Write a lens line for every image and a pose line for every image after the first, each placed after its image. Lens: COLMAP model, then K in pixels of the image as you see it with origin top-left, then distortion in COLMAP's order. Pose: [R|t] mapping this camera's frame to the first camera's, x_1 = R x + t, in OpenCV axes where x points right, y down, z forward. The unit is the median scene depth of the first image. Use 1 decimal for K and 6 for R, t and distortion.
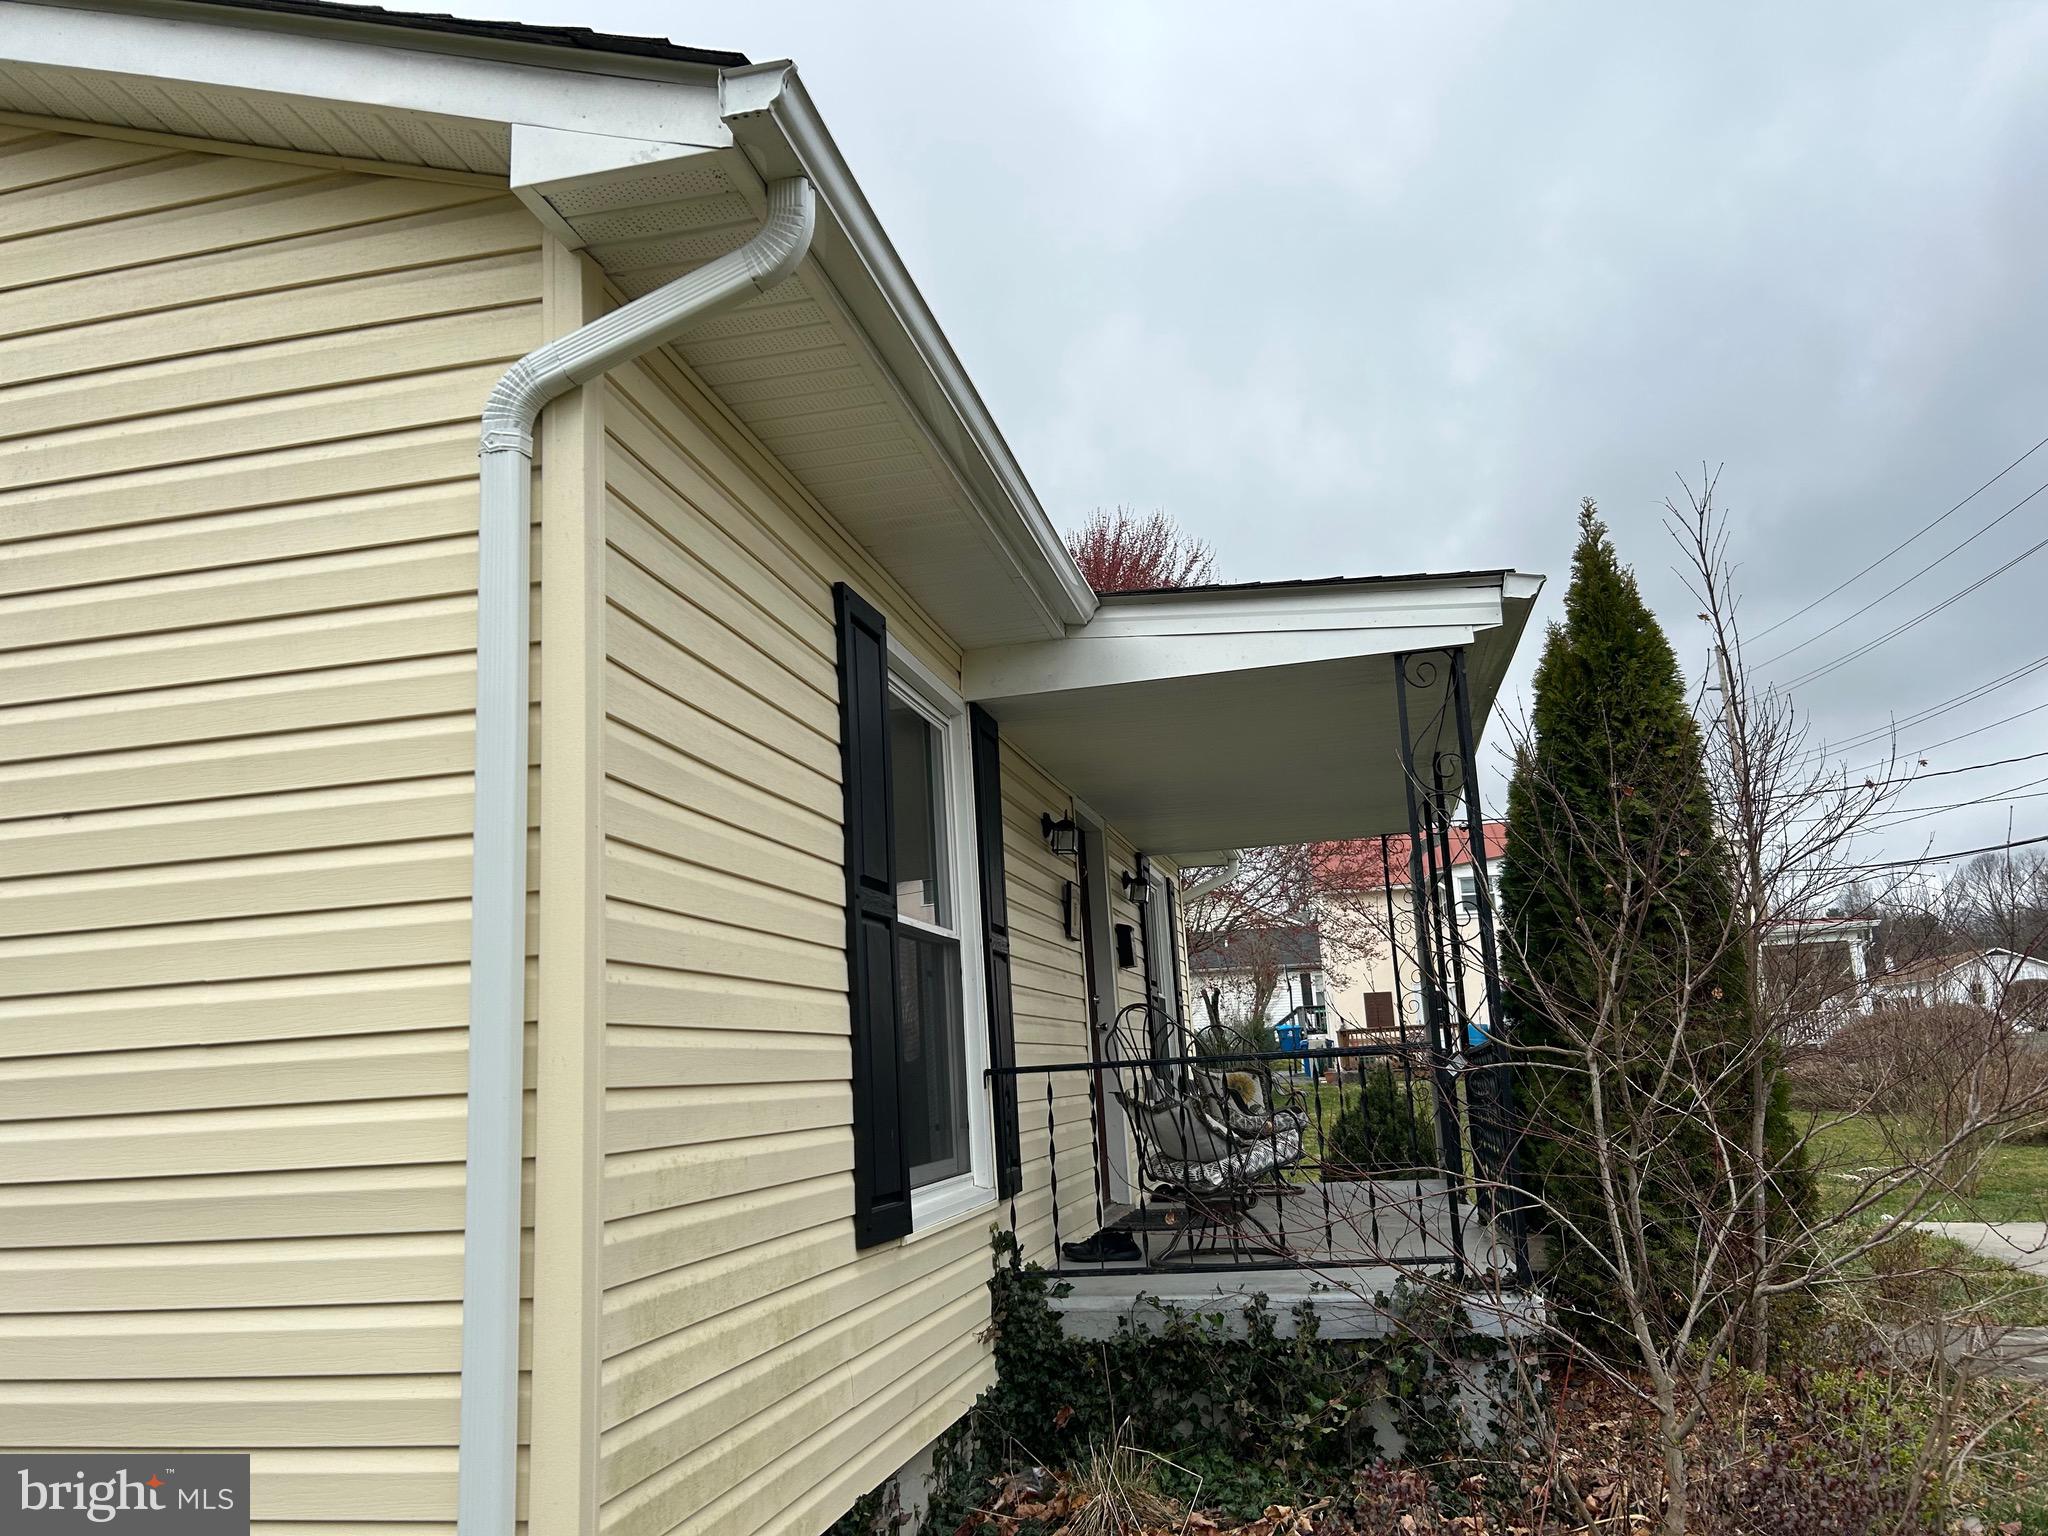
lens RADIAL K [[1540.0, 0, 1027.2], [0, 1540.0, 780.1], [0, 0, 1]] dist [0.051605, -0.054608]
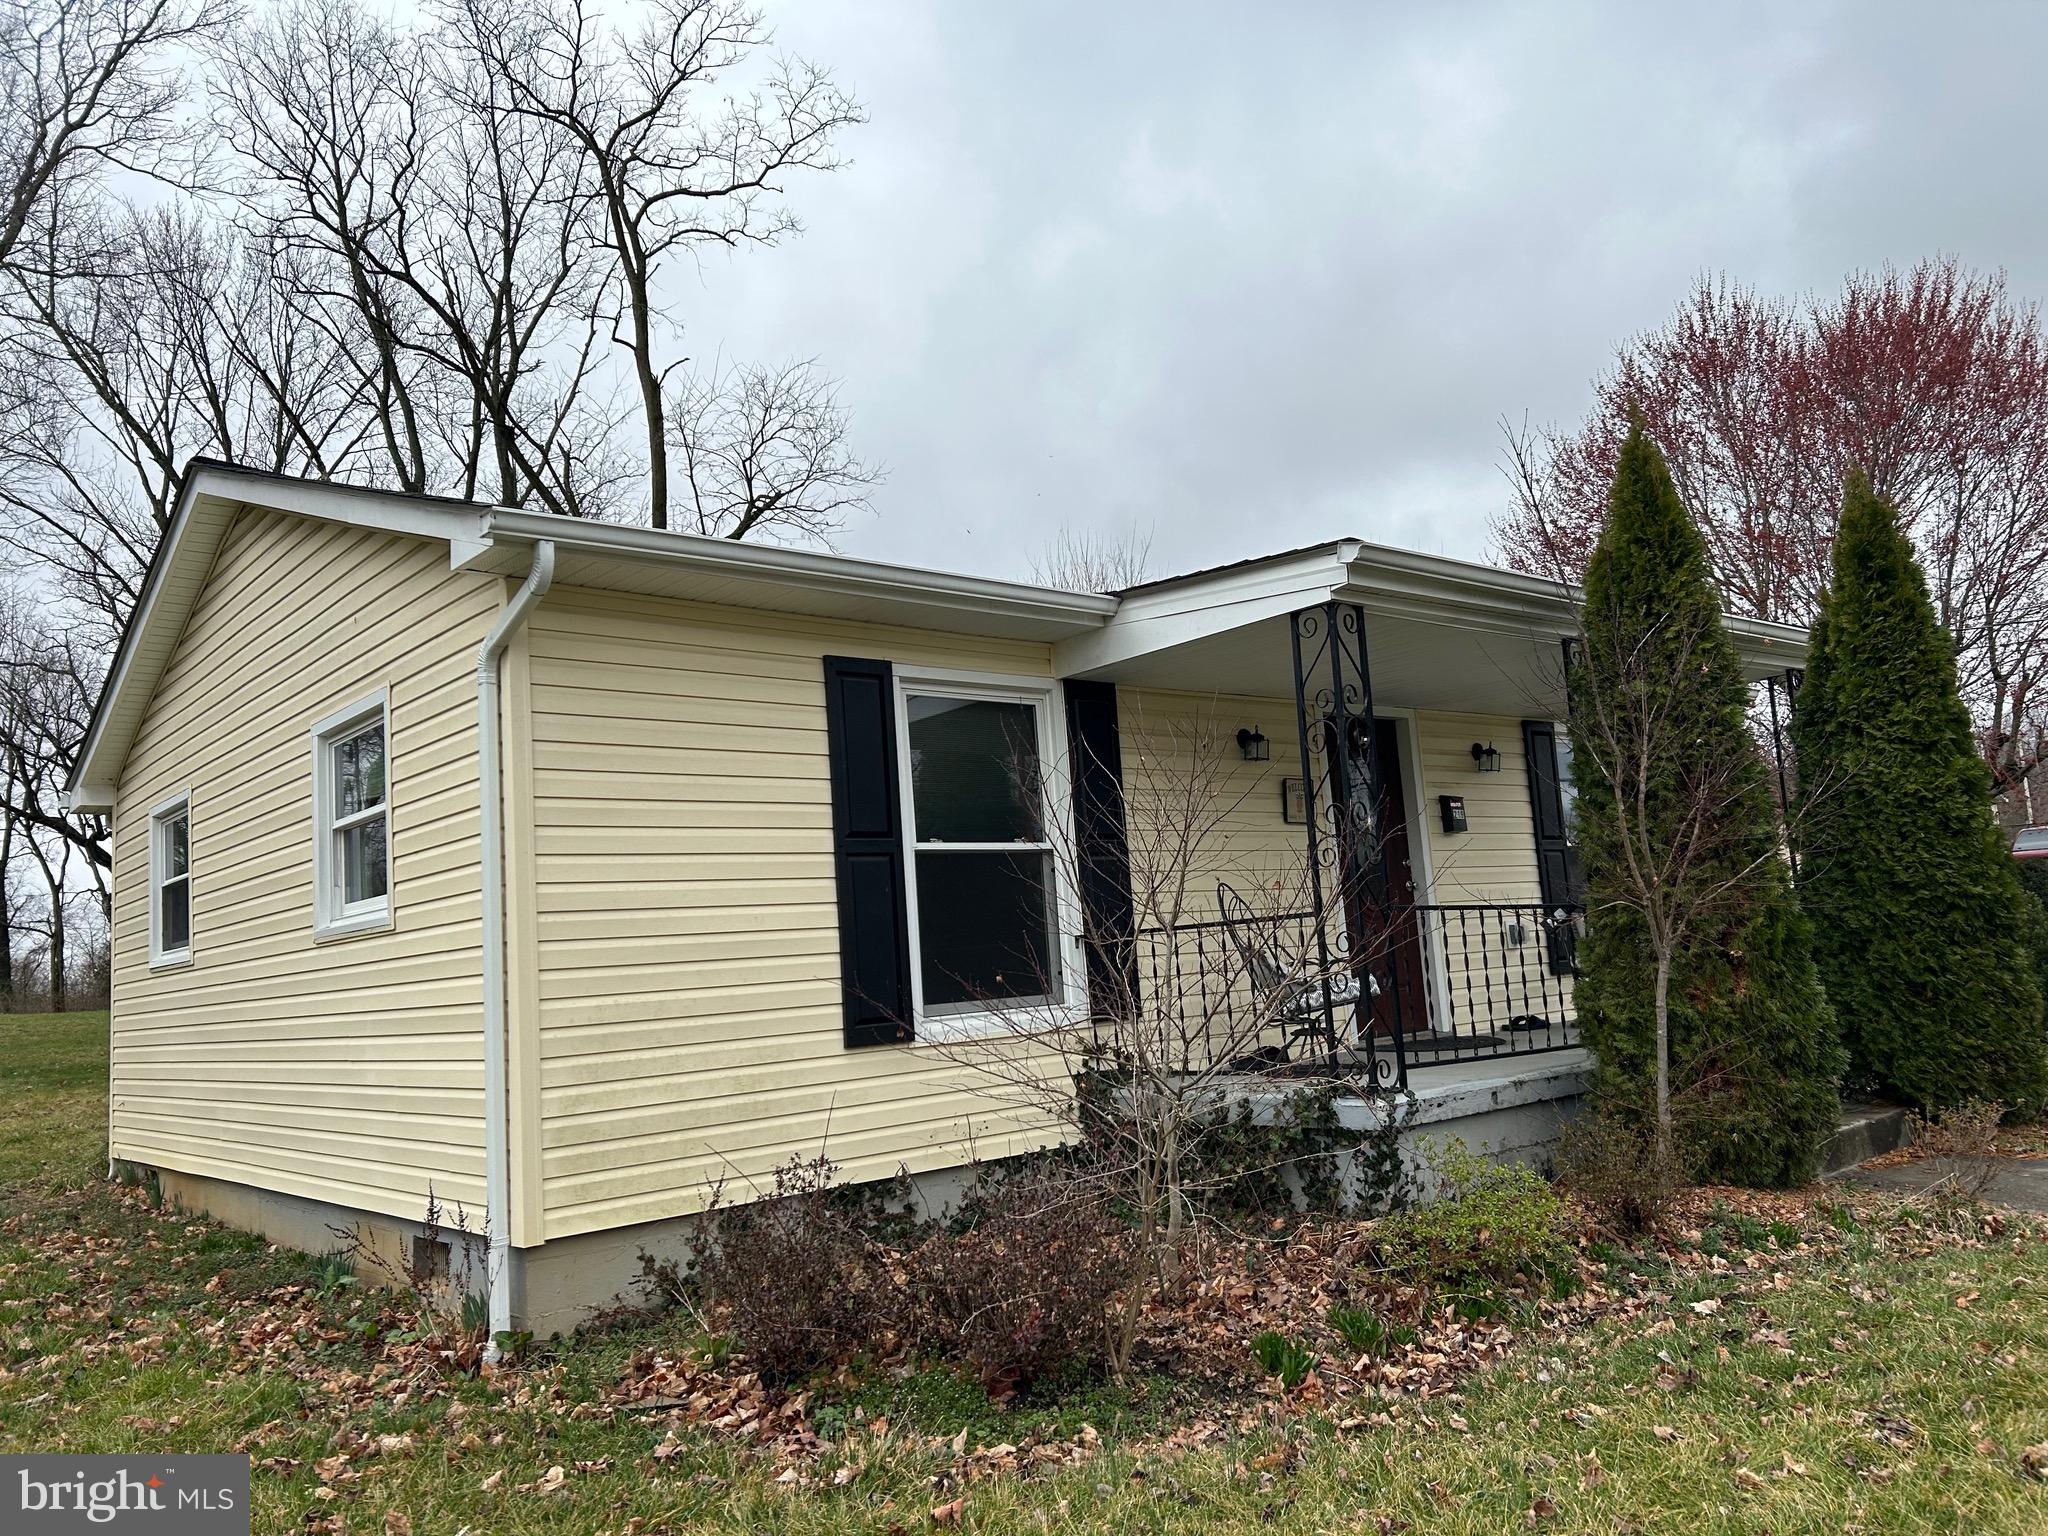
lens RADIAL K [[1540.0, 0, 1027.2], [0, 1540.0, 780.1], [0, 0, 1]] dist [0.051605, -0.054608]
pose [[0.797581, -0.071199, -0.598995, 0.838881], [0.138188, 0.988168, 0.066544, -0.061641], [0.587170, -0.135849, 0.797983, -0.171959]]
